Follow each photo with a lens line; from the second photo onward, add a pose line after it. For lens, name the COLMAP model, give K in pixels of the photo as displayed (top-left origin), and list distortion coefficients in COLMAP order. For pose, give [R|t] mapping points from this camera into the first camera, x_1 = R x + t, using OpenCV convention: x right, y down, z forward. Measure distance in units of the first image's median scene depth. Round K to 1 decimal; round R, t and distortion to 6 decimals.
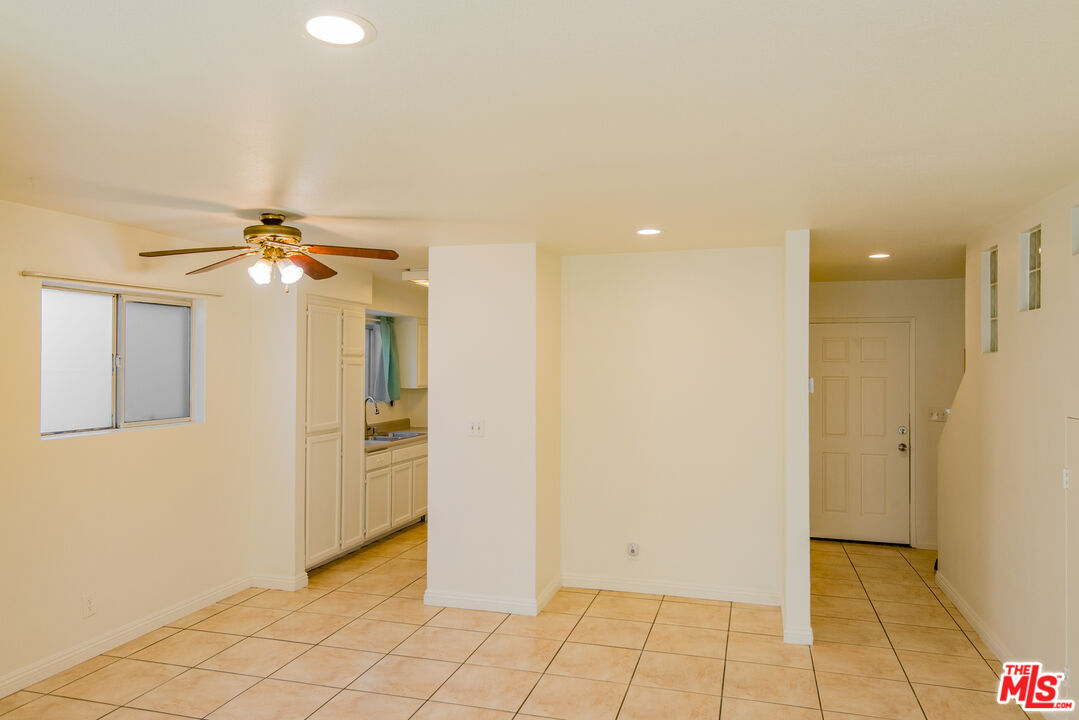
lens RADIAL K [[738.6, 0, 539.5], [0, 738.6, 360.0], [0, 0, 1]] dist [0.045949, -0.002330]
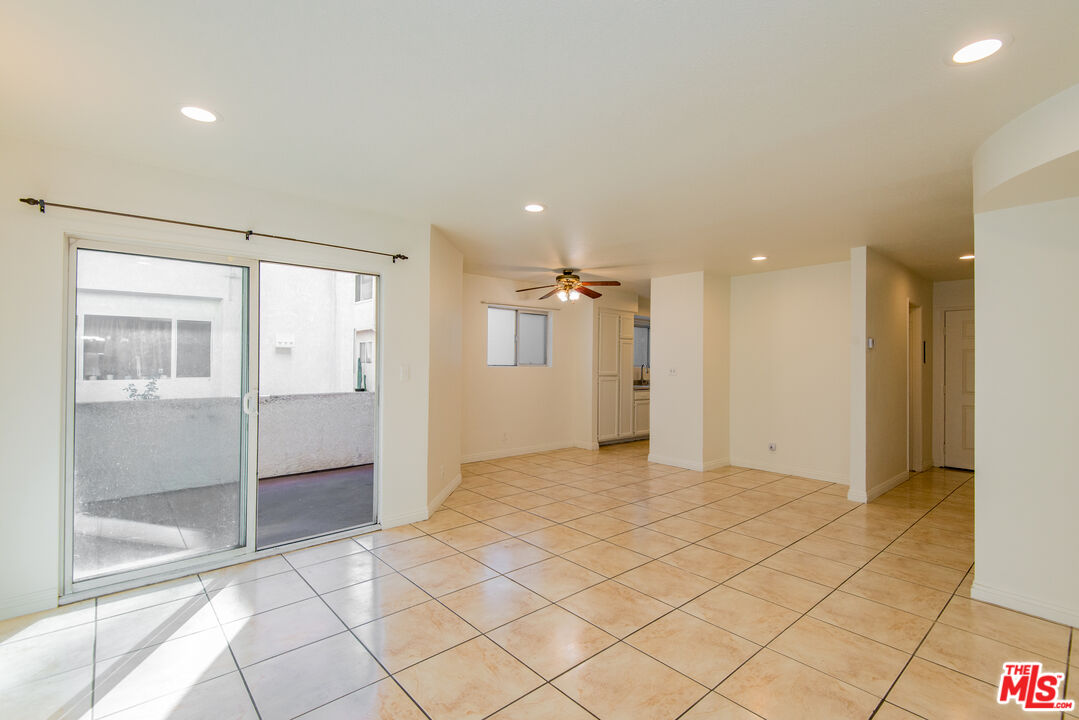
lens RADIAL K [[489.3, 0, 539.5], [0, 489.3, 360.0], [0, 0, 1]] dist [0.024386, -0.000096]
pose [[0.845375, 0.001722, -0.534170, 0.314058], [-0.004823, 0.999979, -0.004409, 0.073755], [0.534151, 0.006303, 0.845366, -0.264706]]
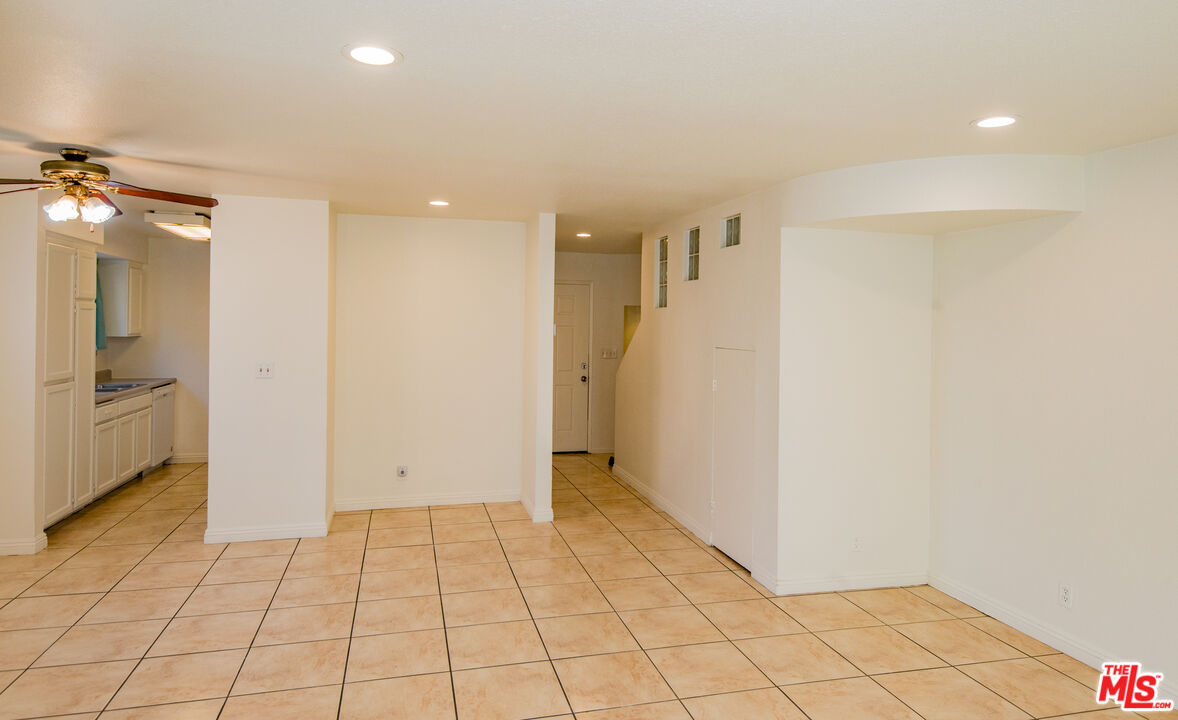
lens RADIAL K [[706.3, 0, 583.2], [0, 706.3, 324.3], [0, 0, 1]] dist [0.021109, -0.000574]
pose [[0.859951, 0.006217, 0.510338, -0.225402], [-0.013529, 0.999852, 0.010617, 0.009578], [-0.510197, -0.016034, 0.859908, -0.114124]]
